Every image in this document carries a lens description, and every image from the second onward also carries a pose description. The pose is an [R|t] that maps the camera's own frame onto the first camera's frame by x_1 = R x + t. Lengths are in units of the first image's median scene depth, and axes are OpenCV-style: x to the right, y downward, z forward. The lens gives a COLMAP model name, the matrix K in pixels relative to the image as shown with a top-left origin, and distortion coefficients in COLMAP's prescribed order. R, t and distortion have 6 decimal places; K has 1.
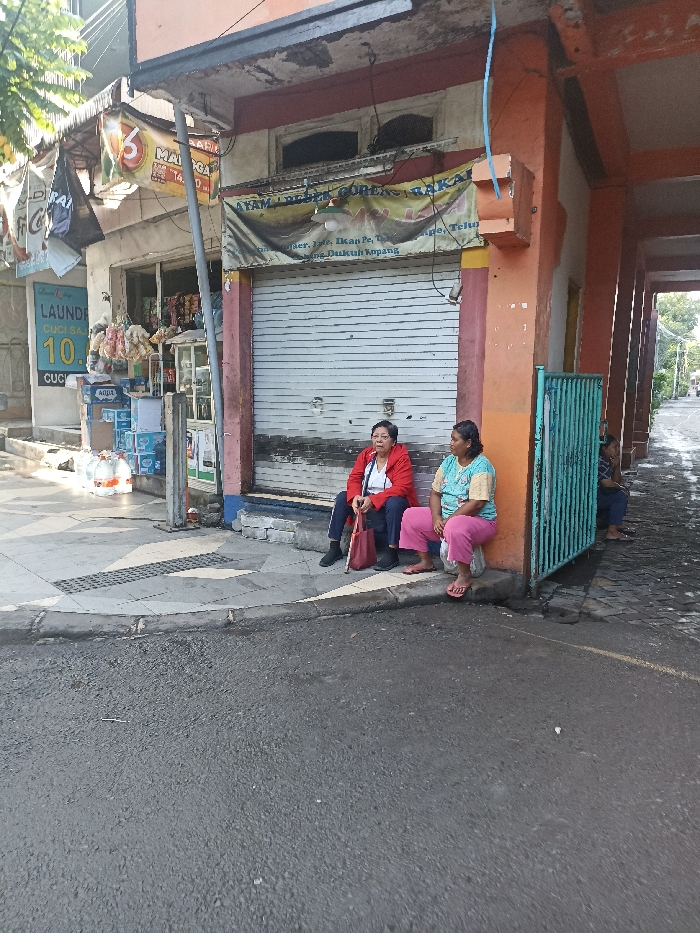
lens RADIAL K [[665.5, 0, 350.0], [0, 665.5, 466.5], [0, 0, 1]] dist [0.039206, 0.000200]
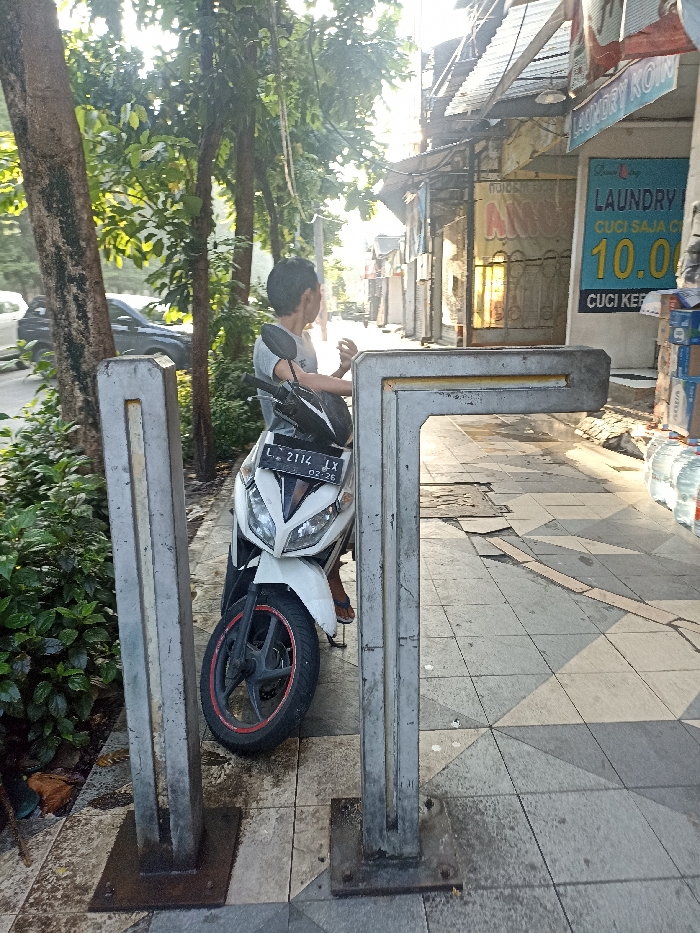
lens RADIAL K [[665.5, 0, 350.0], [0, 665.5, 466.5], [0, 0, 1]] dist [0.039206, 0.000200]
pose [[0.755259, 0.130972, -0.642207, -0.172929], [-0.059820, 0.989516, 0.131451, -0.038458], [0.652691, -0.060863, 0.755176, 0.303794]]
